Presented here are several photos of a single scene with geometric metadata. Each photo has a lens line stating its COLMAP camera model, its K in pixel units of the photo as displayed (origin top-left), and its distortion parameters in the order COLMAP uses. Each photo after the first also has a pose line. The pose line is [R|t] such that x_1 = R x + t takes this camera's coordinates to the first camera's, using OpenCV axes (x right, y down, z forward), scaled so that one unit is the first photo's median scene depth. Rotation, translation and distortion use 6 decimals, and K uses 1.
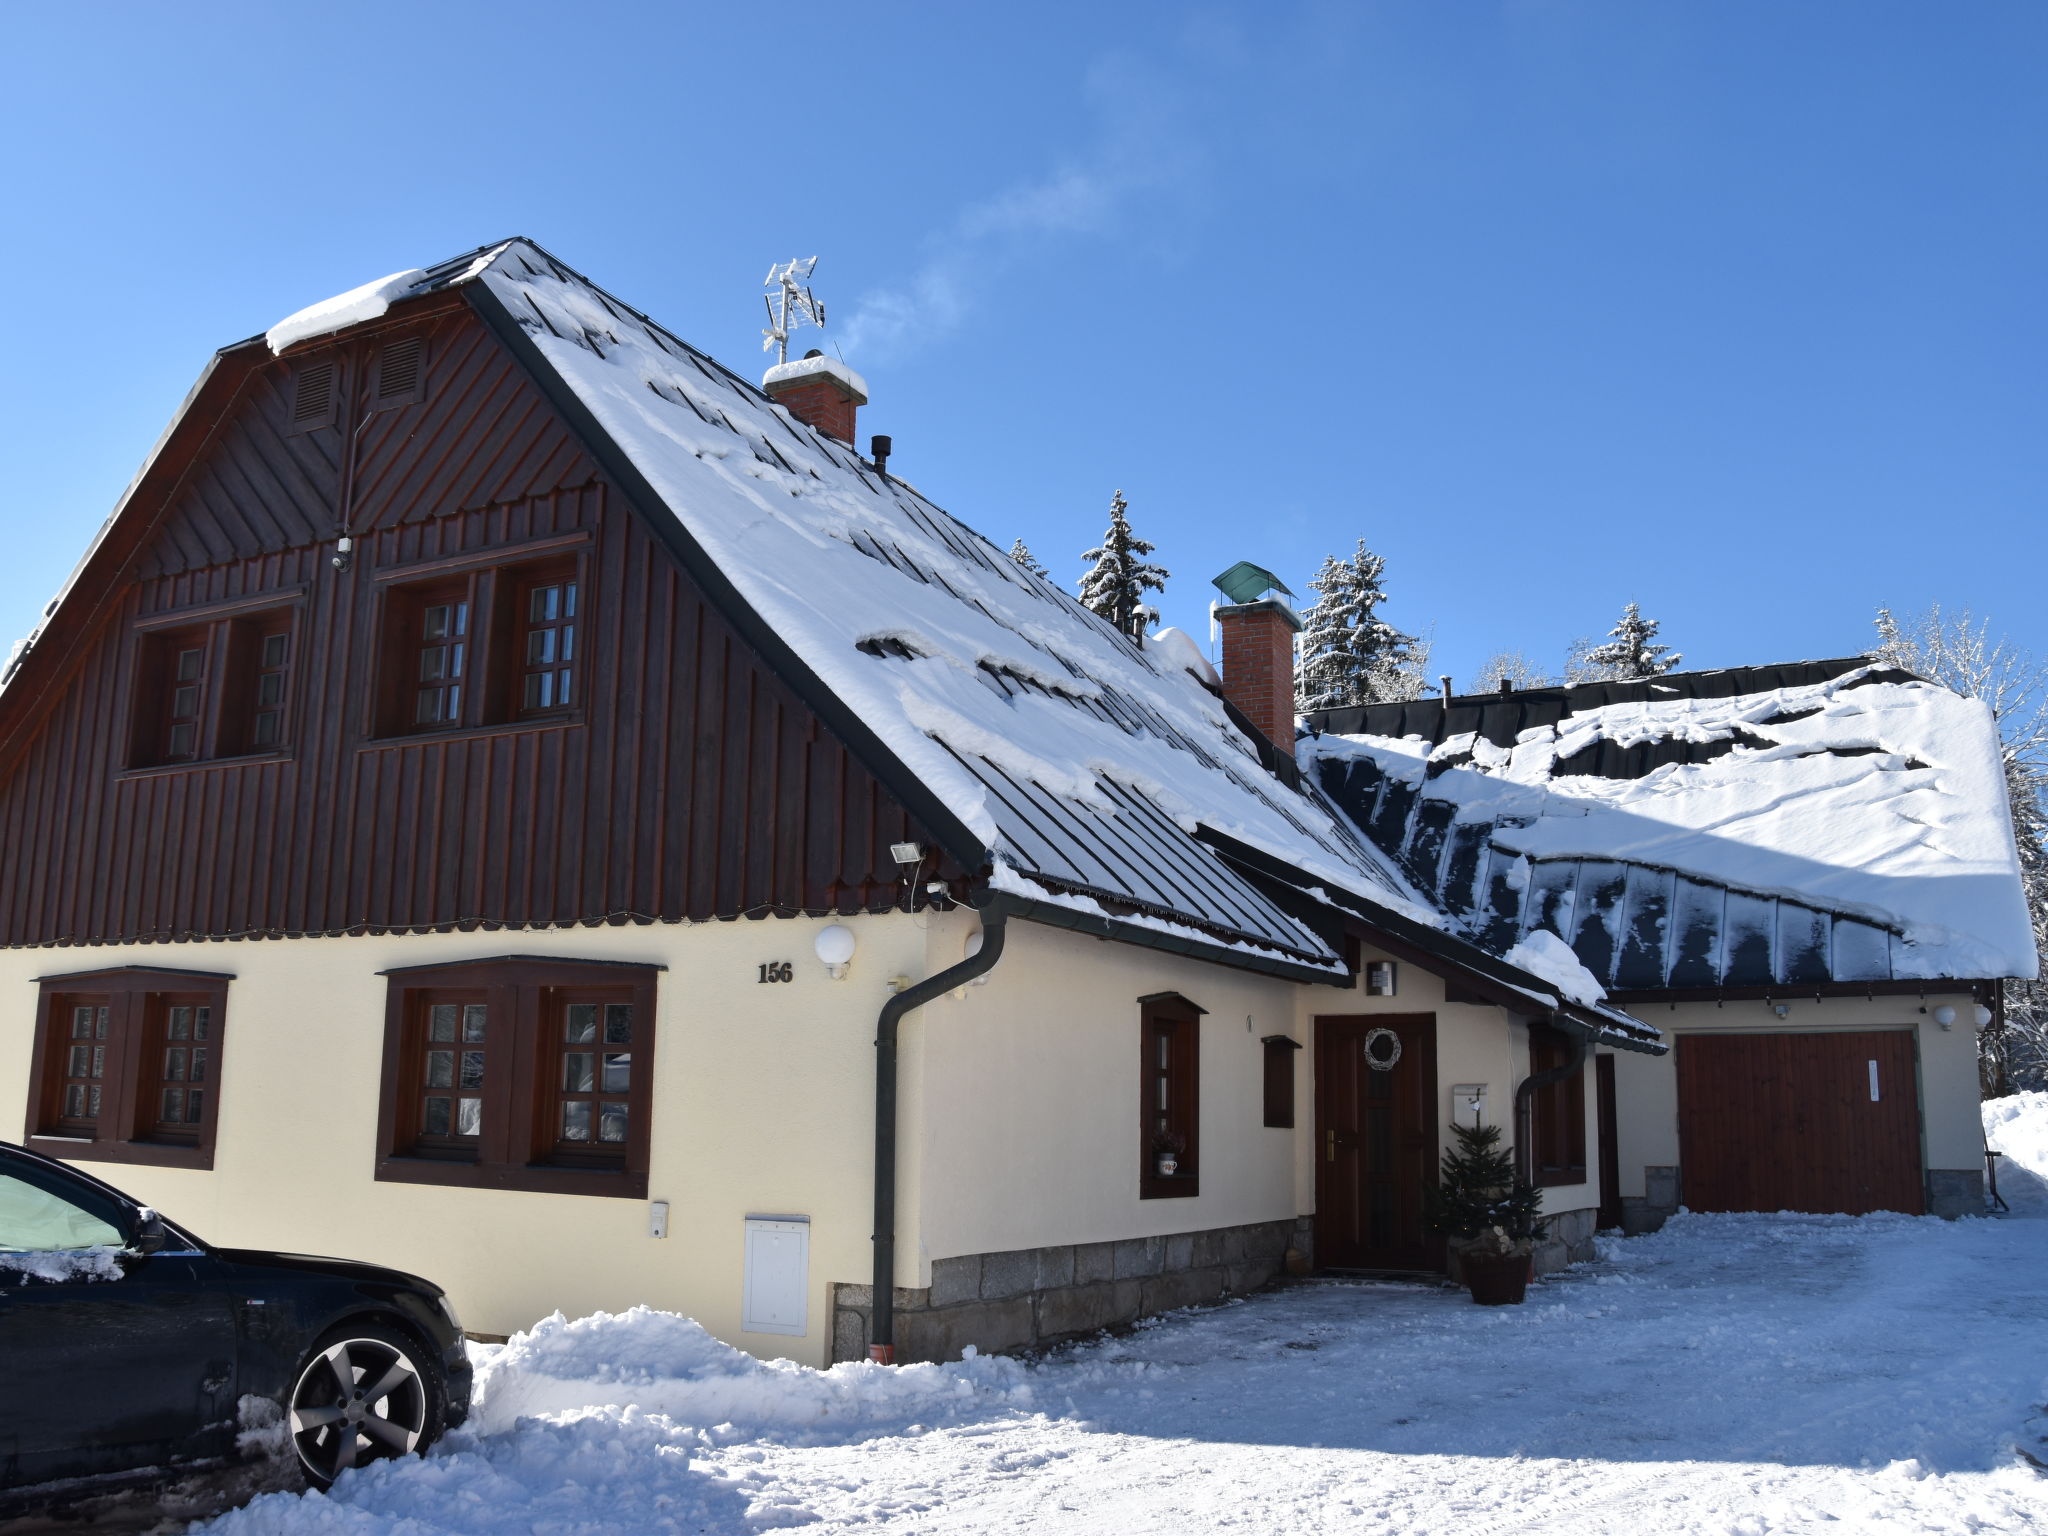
lens RADIAL K [[1788.8, 0, 882.6], [0, 1788.8, 830.7], [0, 0, 1]] dist [-0.175833, 0.117870]
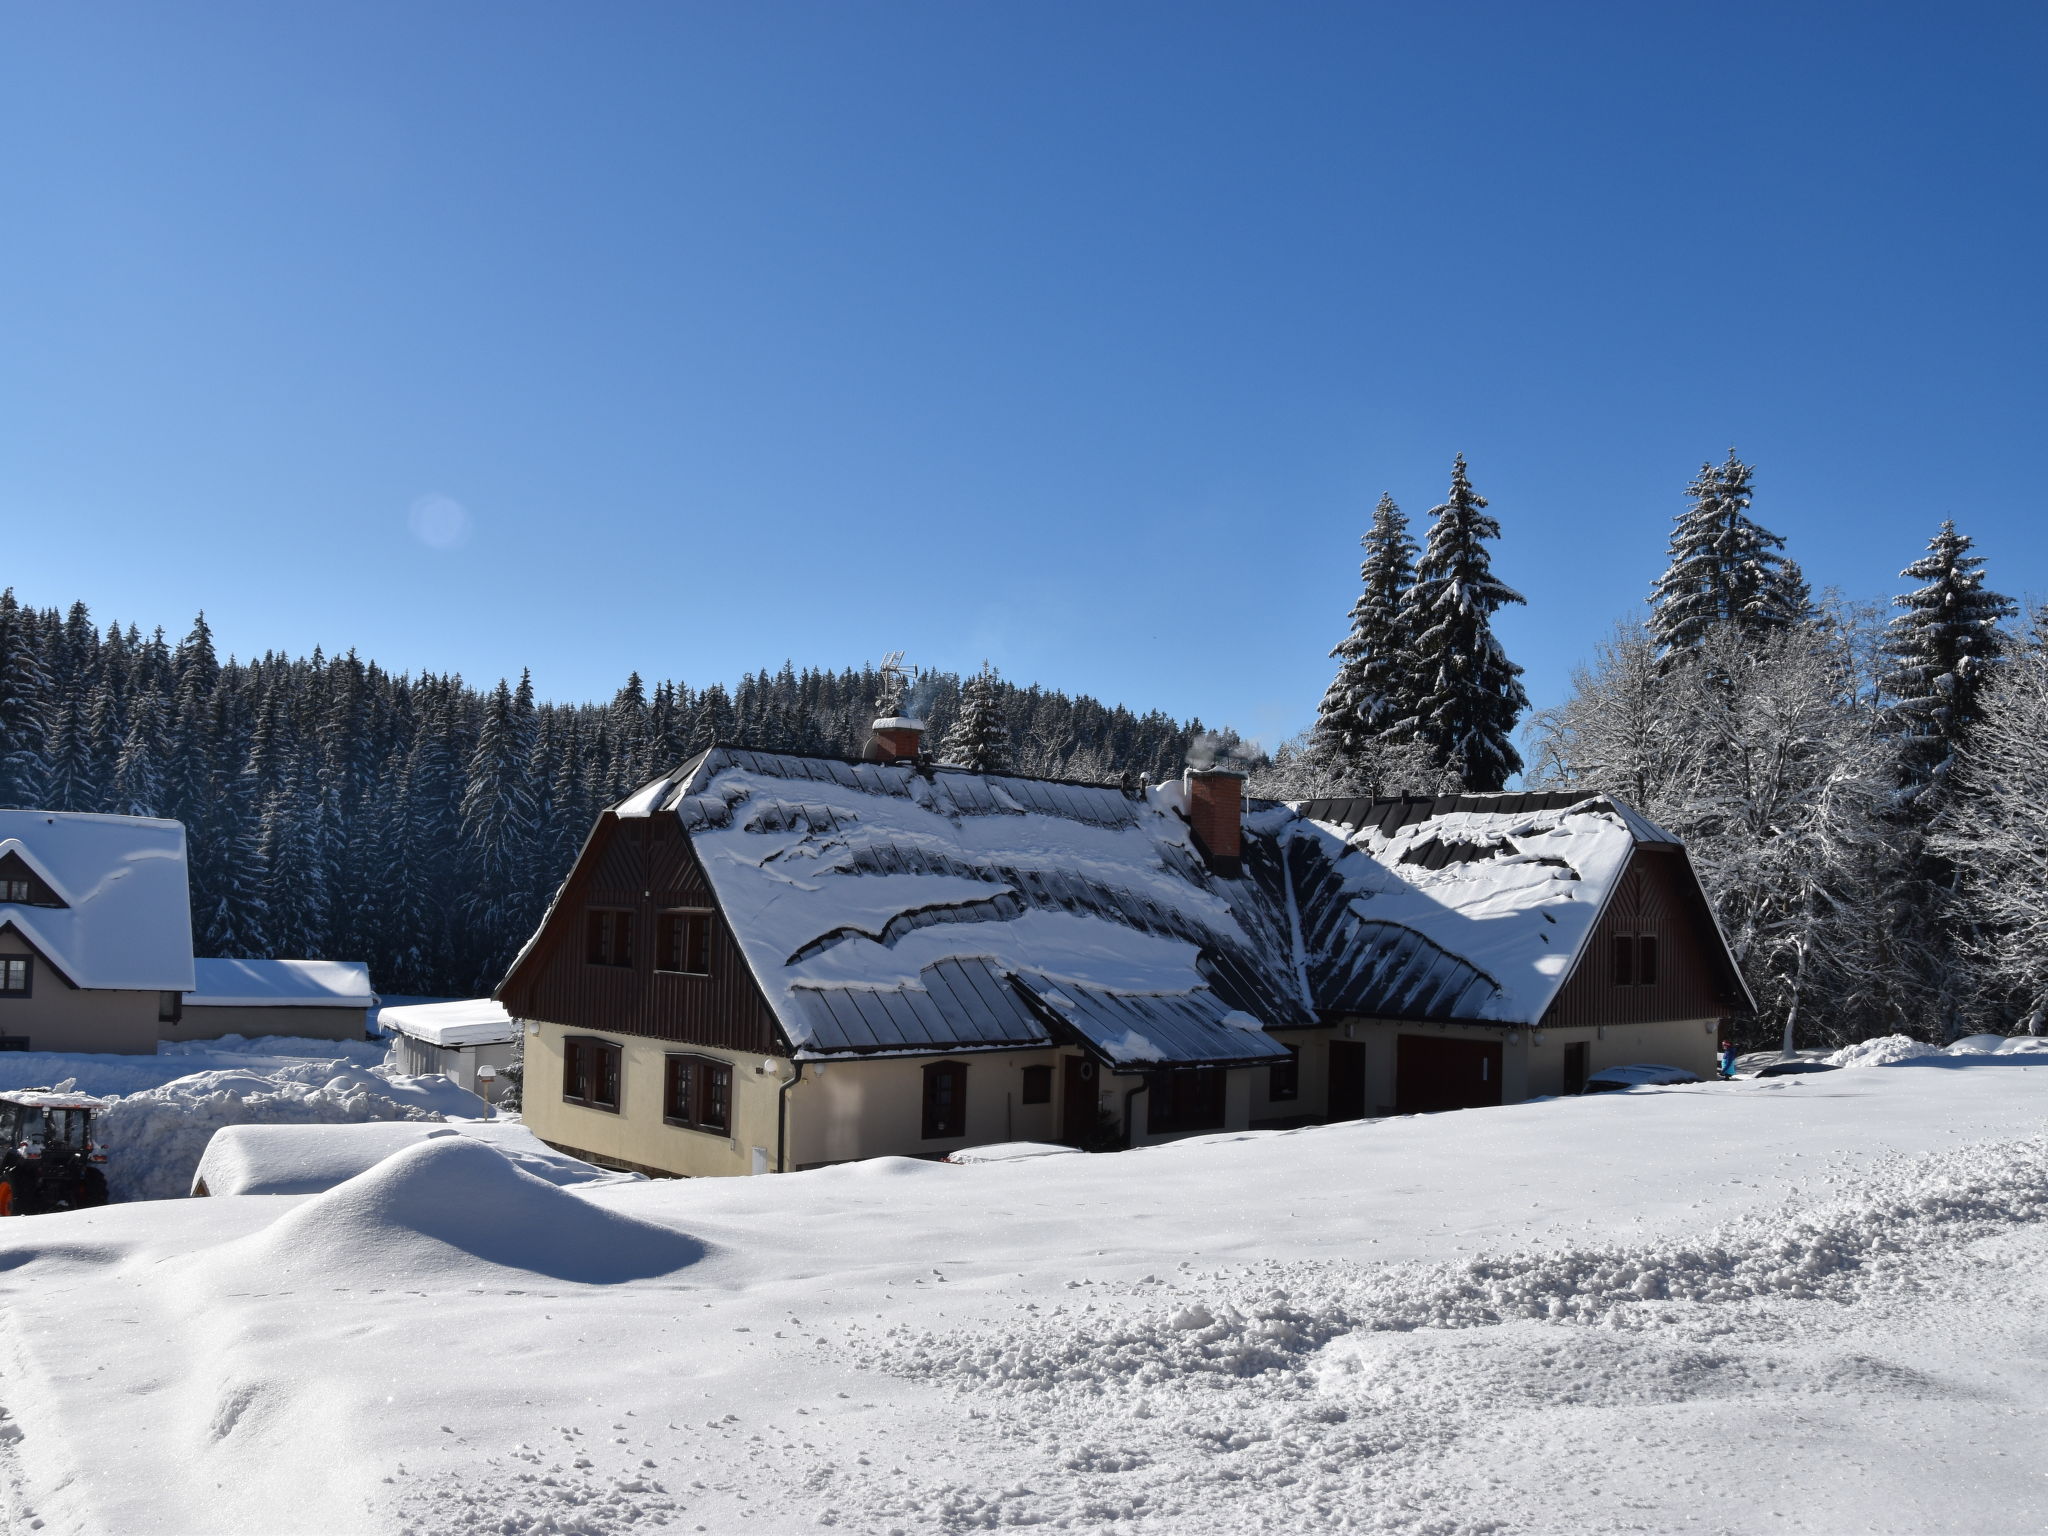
lens RADIAL K [[1788.8, 0, 882.6], [0, 1788.8, 830.7], [0, 0, 1]] dist [-0.175833, 0.117870]
pose [[0.938548, -0.011176, -0.344967, 0.509386], [0.053674, 0.992042, 0.113891, -0.284250], [0.340949, -0.125408, 0.931679, -0.742129]]
